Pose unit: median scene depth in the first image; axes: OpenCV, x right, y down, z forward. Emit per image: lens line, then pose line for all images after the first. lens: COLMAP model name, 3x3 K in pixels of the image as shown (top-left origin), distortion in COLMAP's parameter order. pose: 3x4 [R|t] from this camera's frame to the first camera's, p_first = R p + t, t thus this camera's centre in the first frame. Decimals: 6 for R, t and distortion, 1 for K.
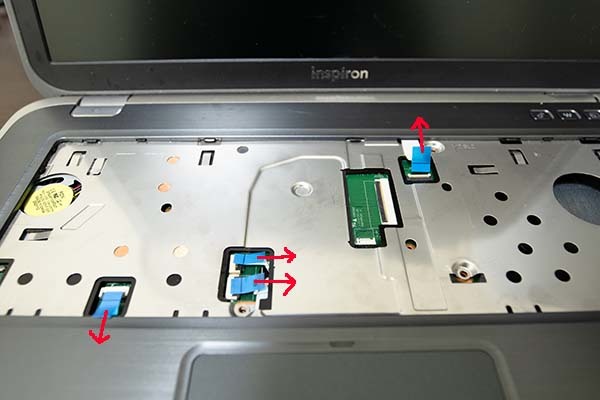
lens RADIAL K [[423.6, 0, 300.0], [0, 423.6, 201.9], [0, 0, 1]] dist [-0.035966, 0.003312]
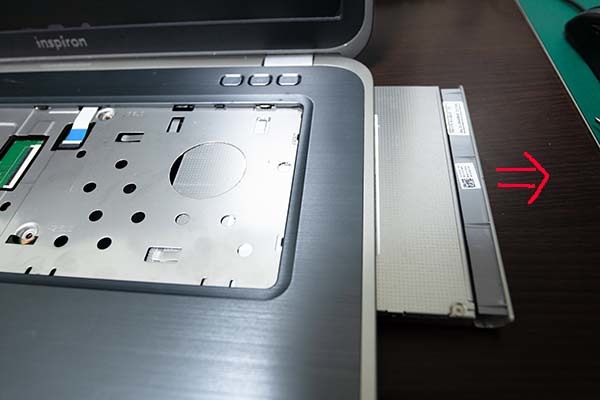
lens RADIAL K [[449.0, 0, 300.2], [0, 449.0, 194.8], [0, 0, 1]] dist [-0.041629, -0.014164]
pose [[0.989833, 0.033271, -0.138288, 0.829843], [-0.026463, 0.998359, 0.050782, -0.004348], [0.139751, -0.046606, 0.989089, 0.007630]]
